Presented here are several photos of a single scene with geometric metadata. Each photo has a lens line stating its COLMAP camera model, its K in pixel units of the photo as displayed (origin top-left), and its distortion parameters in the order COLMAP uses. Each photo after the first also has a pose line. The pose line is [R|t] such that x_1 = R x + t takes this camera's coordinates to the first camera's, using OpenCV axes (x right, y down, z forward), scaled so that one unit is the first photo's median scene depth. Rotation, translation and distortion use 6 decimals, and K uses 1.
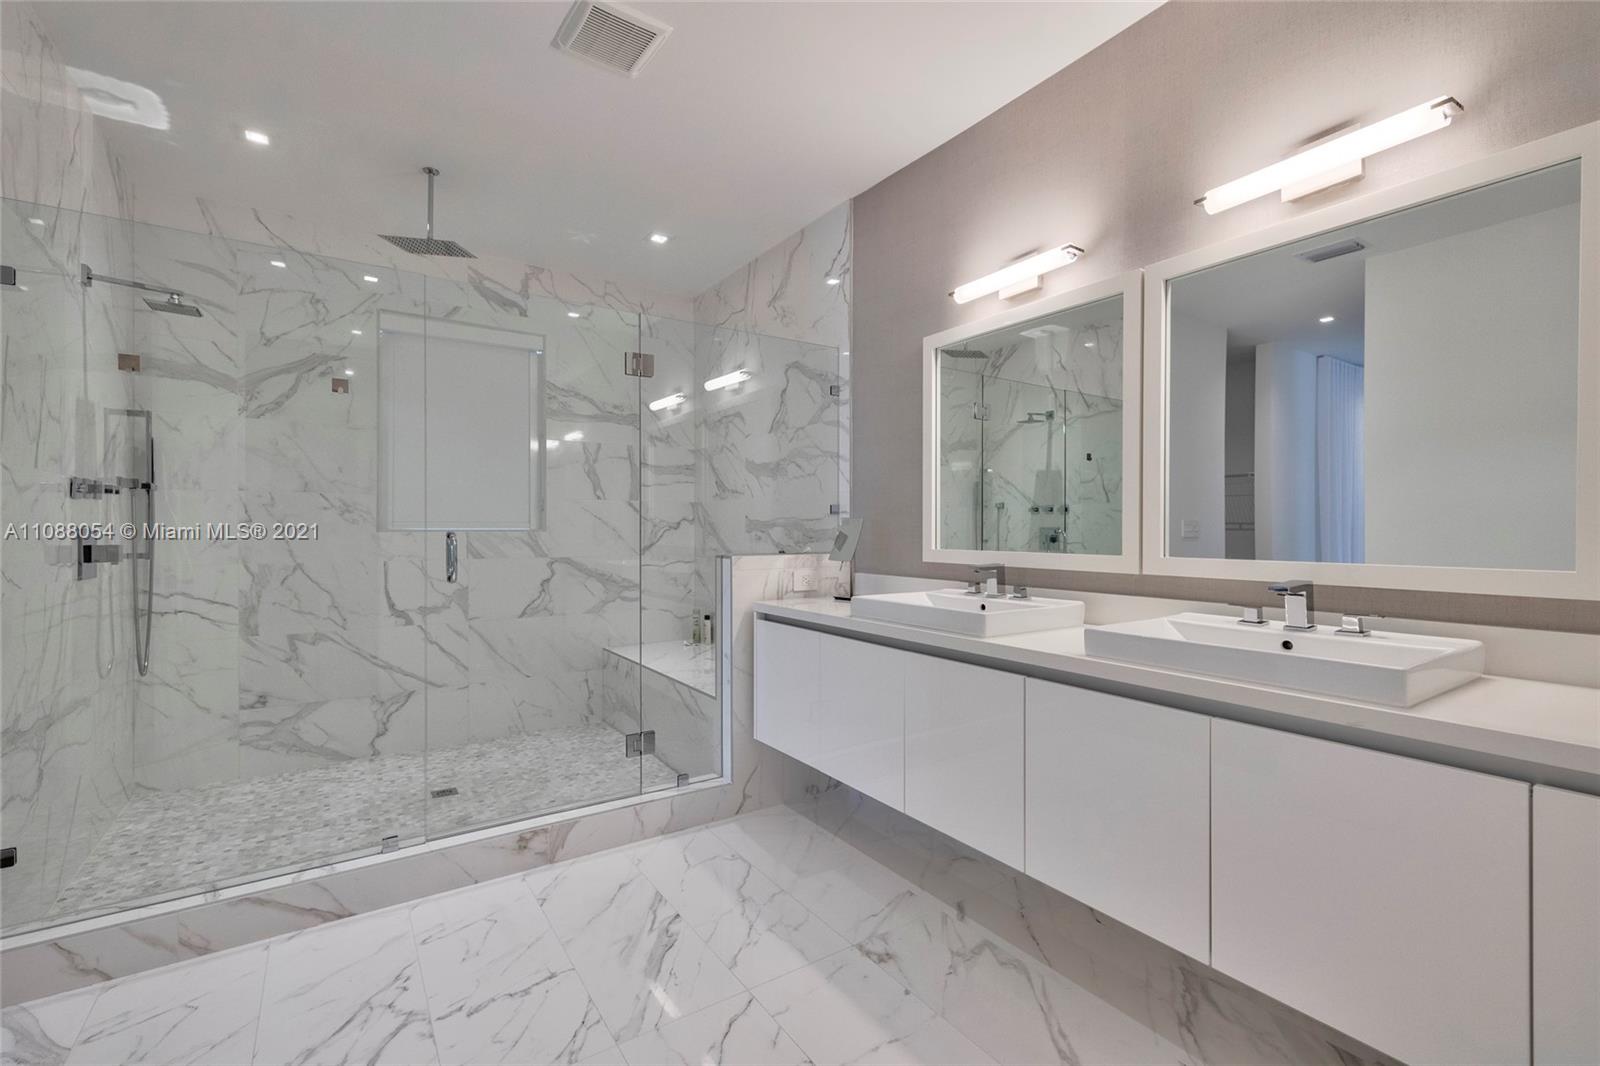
lens RADIAL K [[700.4, 0, 804.5], [0, 700.4, 534.6], [0, 0, 1]] dist [0.001446, -0.000302]
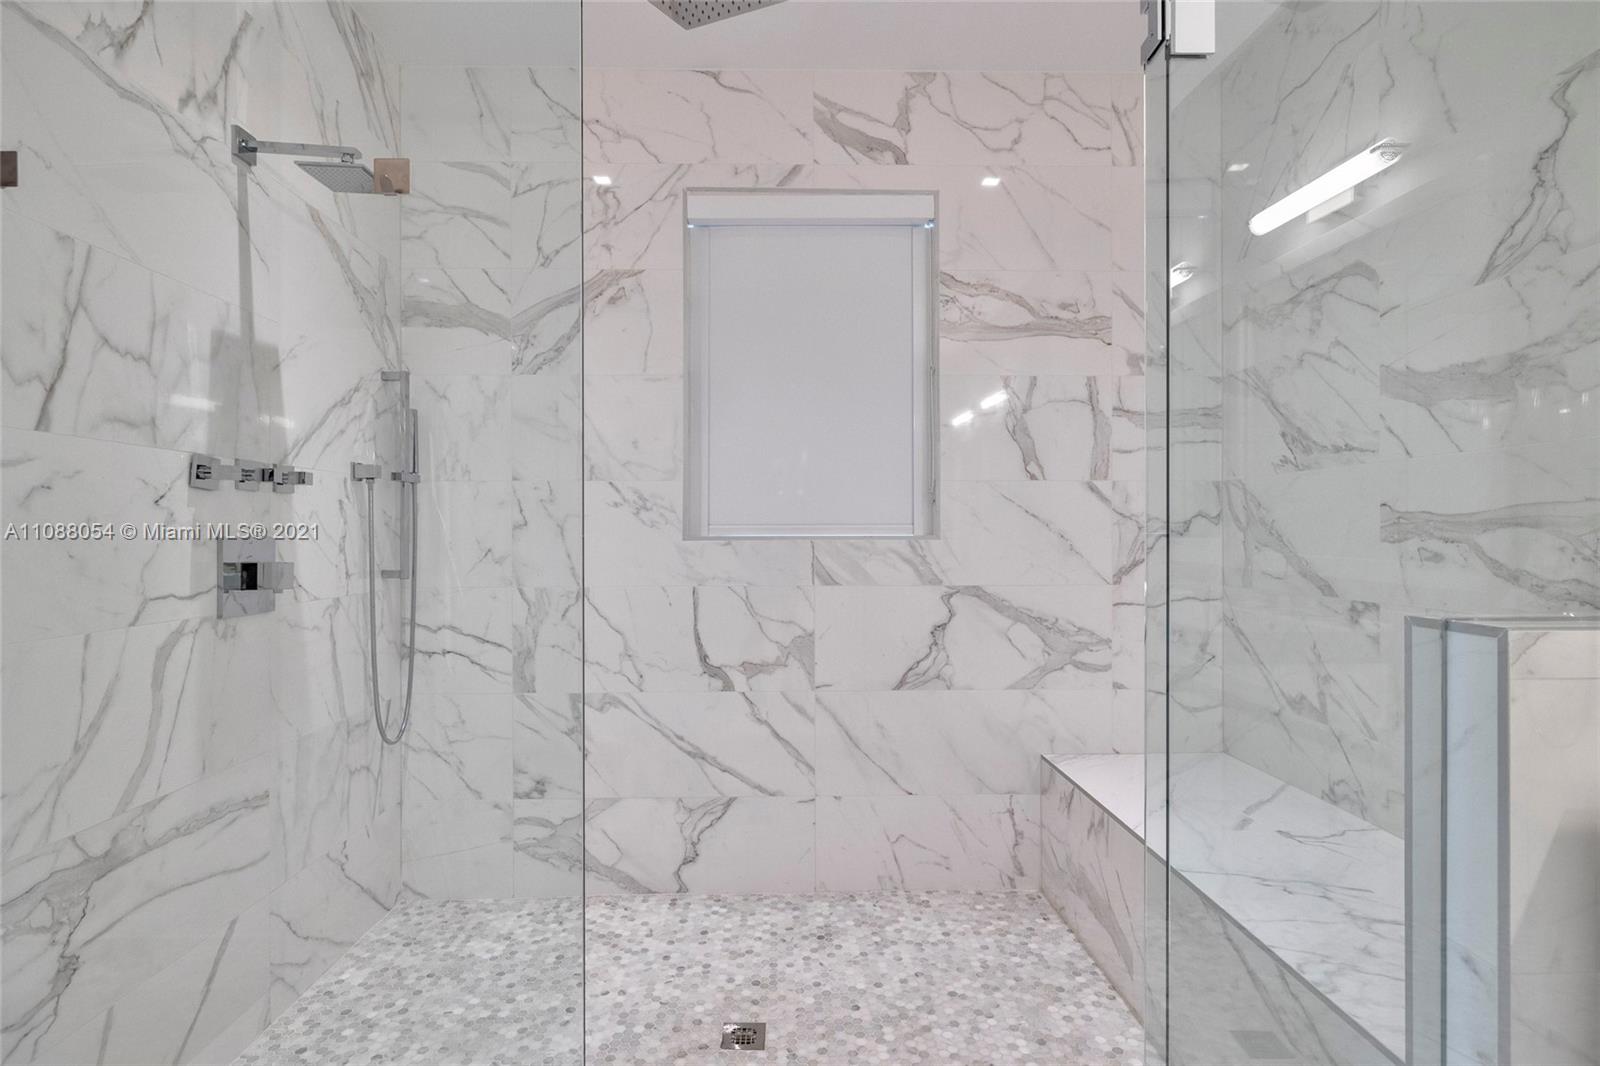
lens RADIAL K [[782.7, 0, 802.6], [0, 782.7, 535.0], [0, 0, 1]] dist [-0.005102, -0.000716]
pose [[0.844737, -0.002730, -0.535175, -0.139918], [-0.000730, 0.999980, -0.006253, -0.004299], [0.535181, 0.005673, 0.844718, 0.457325]]
